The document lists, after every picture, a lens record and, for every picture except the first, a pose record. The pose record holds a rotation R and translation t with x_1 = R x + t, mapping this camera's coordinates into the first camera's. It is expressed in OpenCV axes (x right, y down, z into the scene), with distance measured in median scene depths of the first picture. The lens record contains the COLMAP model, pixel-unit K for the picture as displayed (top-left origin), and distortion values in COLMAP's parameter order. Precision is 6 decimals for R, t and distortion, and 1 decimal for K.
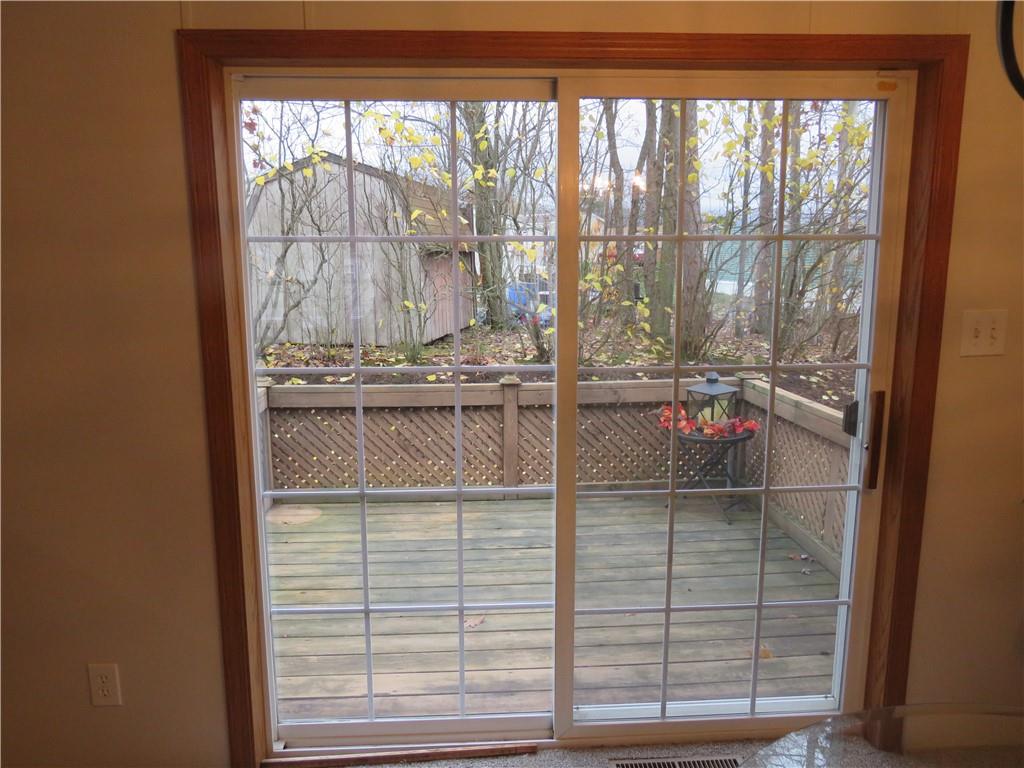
lens RADIAL K [[725.1, 0, 512.0], [0, 725.1, 384.0], [0, 0, 1]] dist [-0.030096, 0.002543]
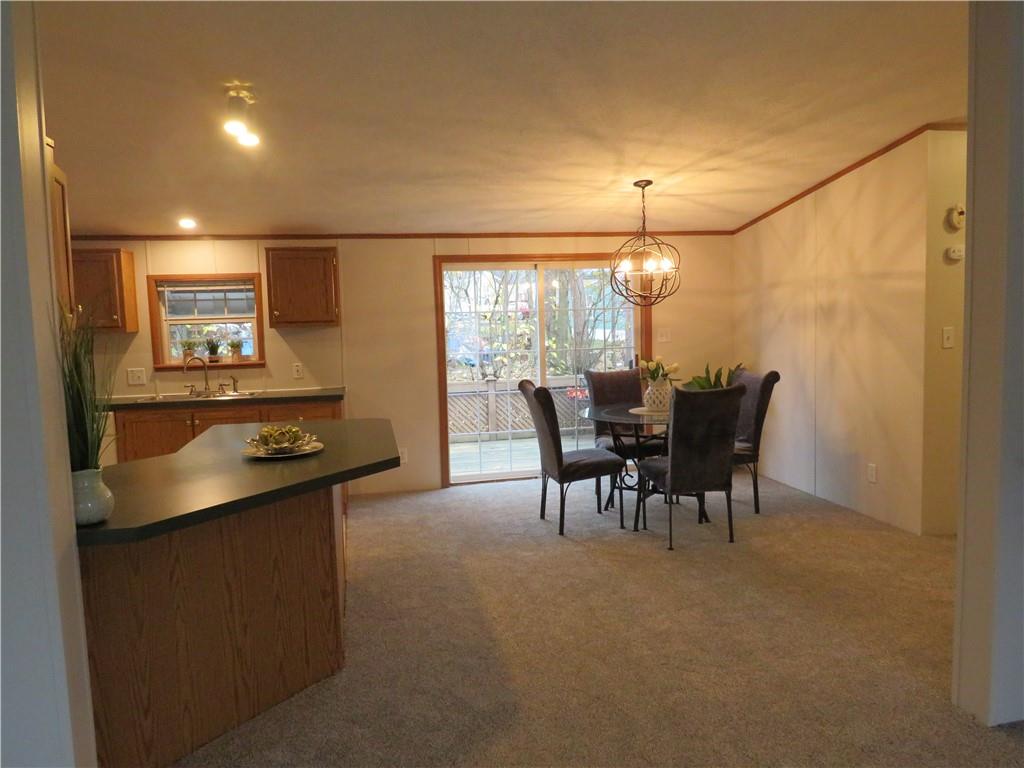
lens RADIAL K [[725.1, 0, 512.0], [0, 725.1, 384.0], [0, 0, 1]] dist [-0.030096, 0.002543]
pose [[0.988656, -0.035841, 0.145862, -0.238181], [0.046681, 0.996341, -0.071586, 0.157026], [-0.142763, 0.077583, 0.986712, -0.960512]]
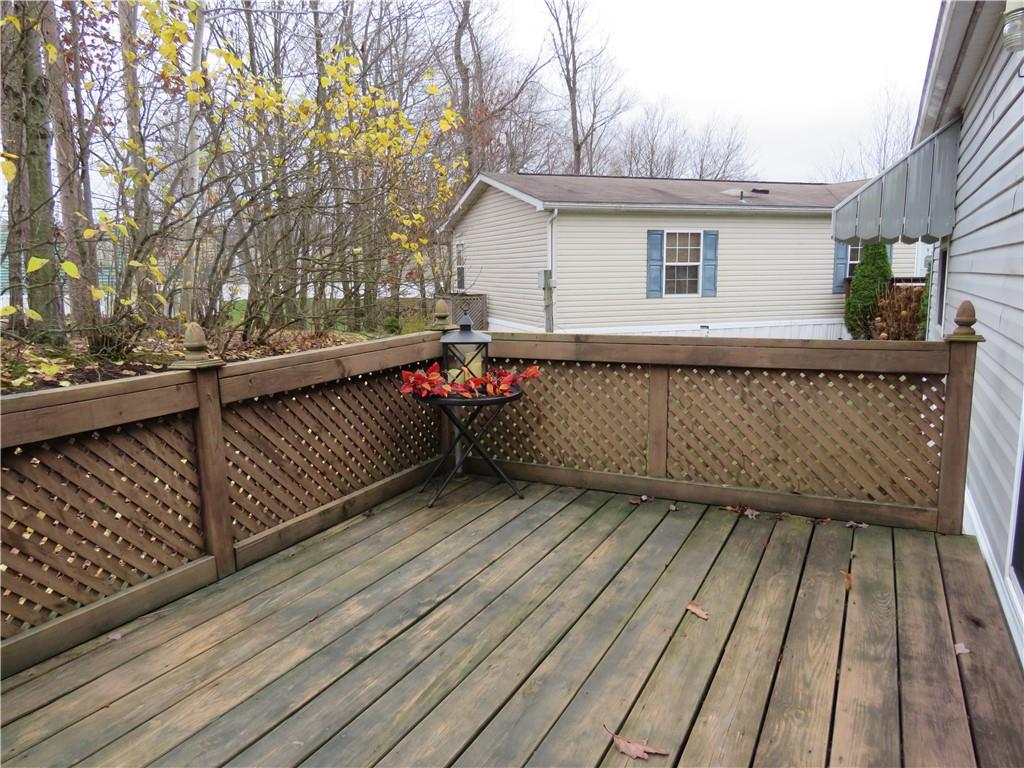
lens RADIAL K [[725.1, 0, 512.0], [0, 725.1, 384.0], [0, 0, 1]] dist [-0.030096, 0.002543]
pose [[0.502390, -0.132619, 0.854410, -0.361924], [0.147653, 0.986811, 0.066350, 0.010131], [-0.851940, 0.092823, 0.515346, 0.539120]]
